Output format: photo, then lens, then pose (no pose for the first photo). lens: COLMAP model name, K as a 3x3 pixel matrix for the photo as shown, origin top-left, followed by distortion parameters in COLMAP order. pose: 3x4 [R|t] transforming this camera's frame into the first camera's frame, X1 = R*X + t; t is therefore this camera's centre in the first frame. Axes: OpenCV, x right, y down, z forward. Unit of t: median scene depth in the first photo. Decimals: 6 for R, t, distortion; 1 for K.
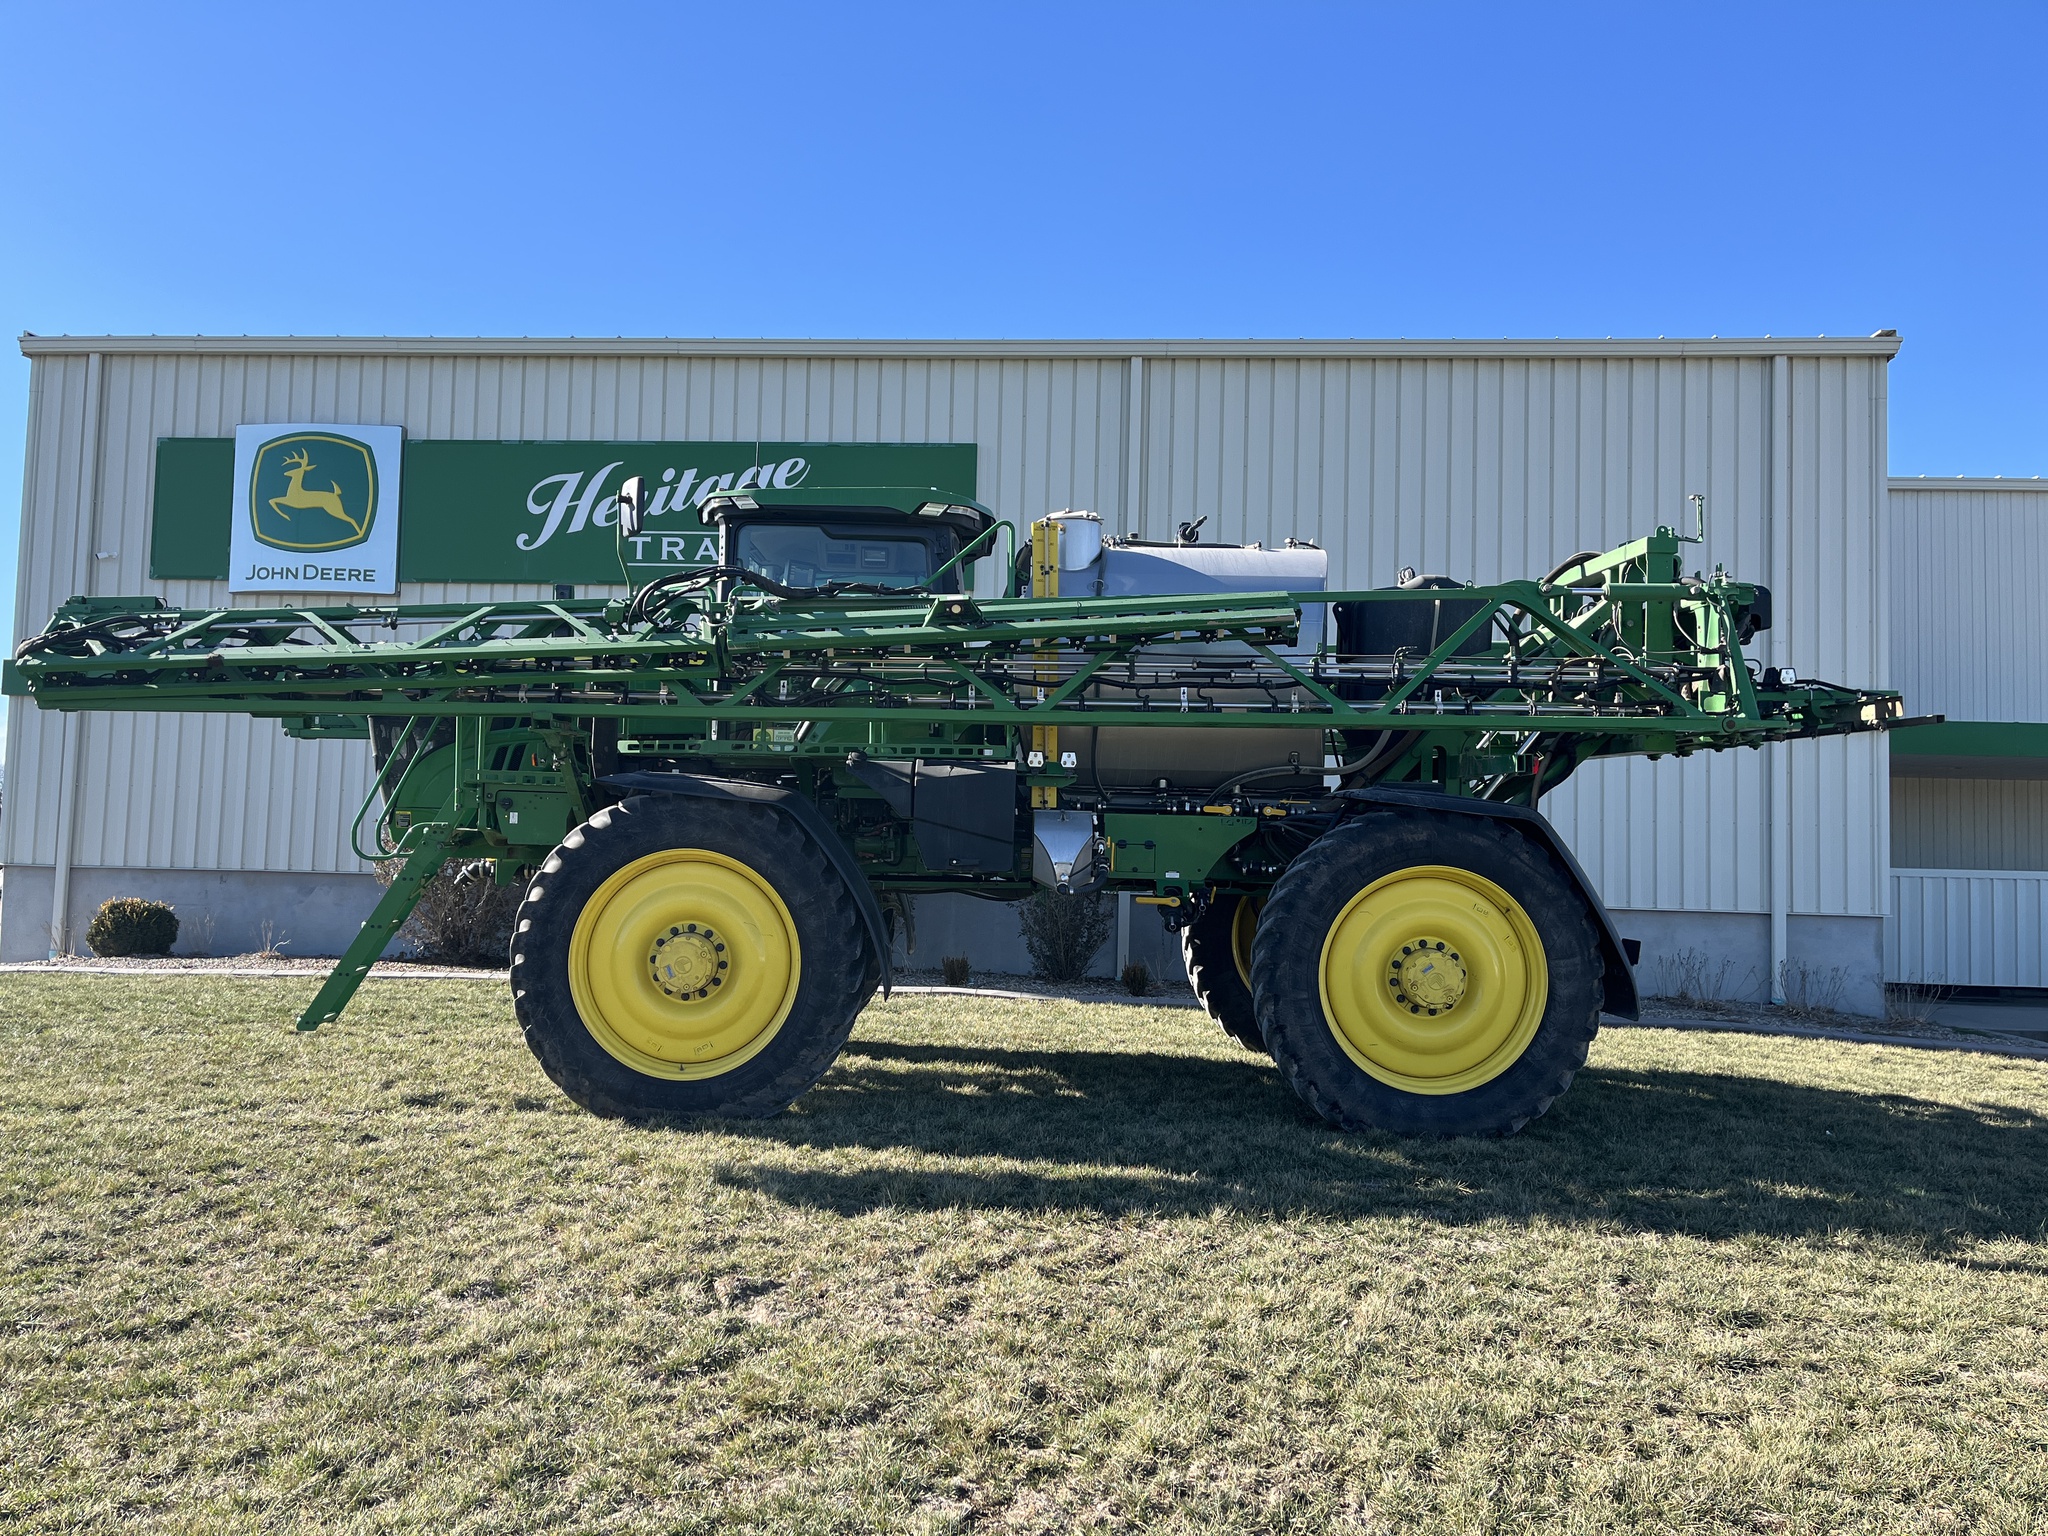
lens RADIAL K [[1554.2, 0, 1027.0], [0, 1554.2, 775.7], [0, 0, 1]] dist [0.070154, -0.097468]
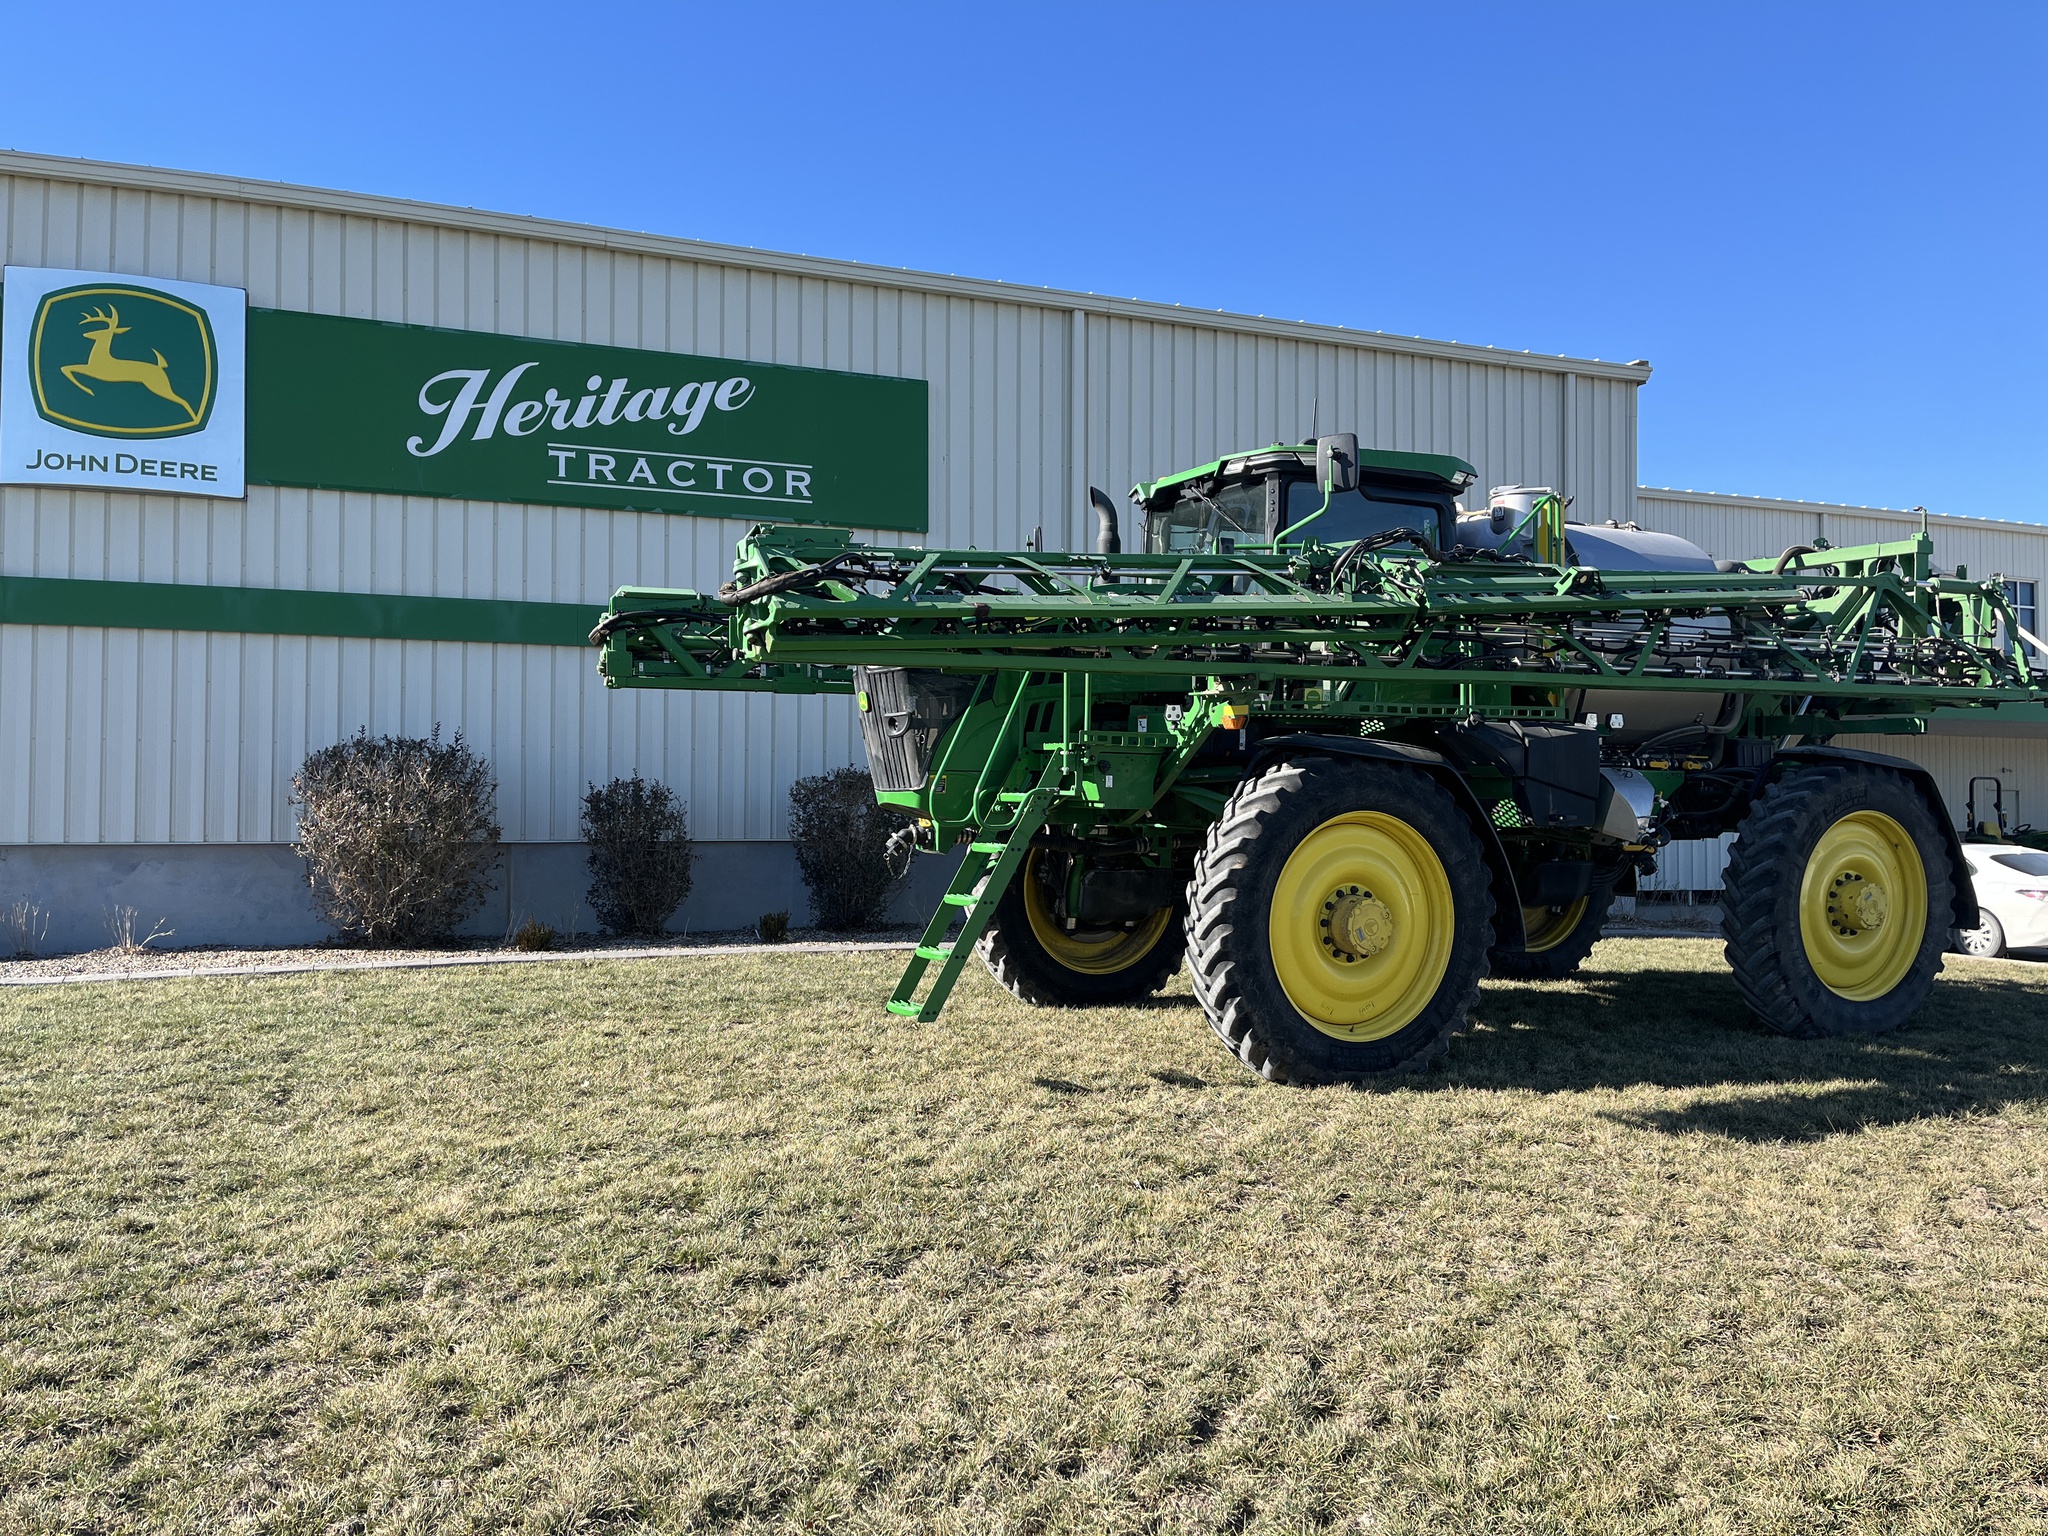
lens RADIAL K [[1554.2, 0, 1006.2], [0, 1554.2, 765.2], [0, 0, 1]] dist [0.070154, -0.097468]
pose [[0.902153, -0.010955, 0.431277, -0.406489], [-0.003984, 0.999423, 0.033721, -0.007207], [-0.431397, -0.032140, 0.901589, 0.095411]]
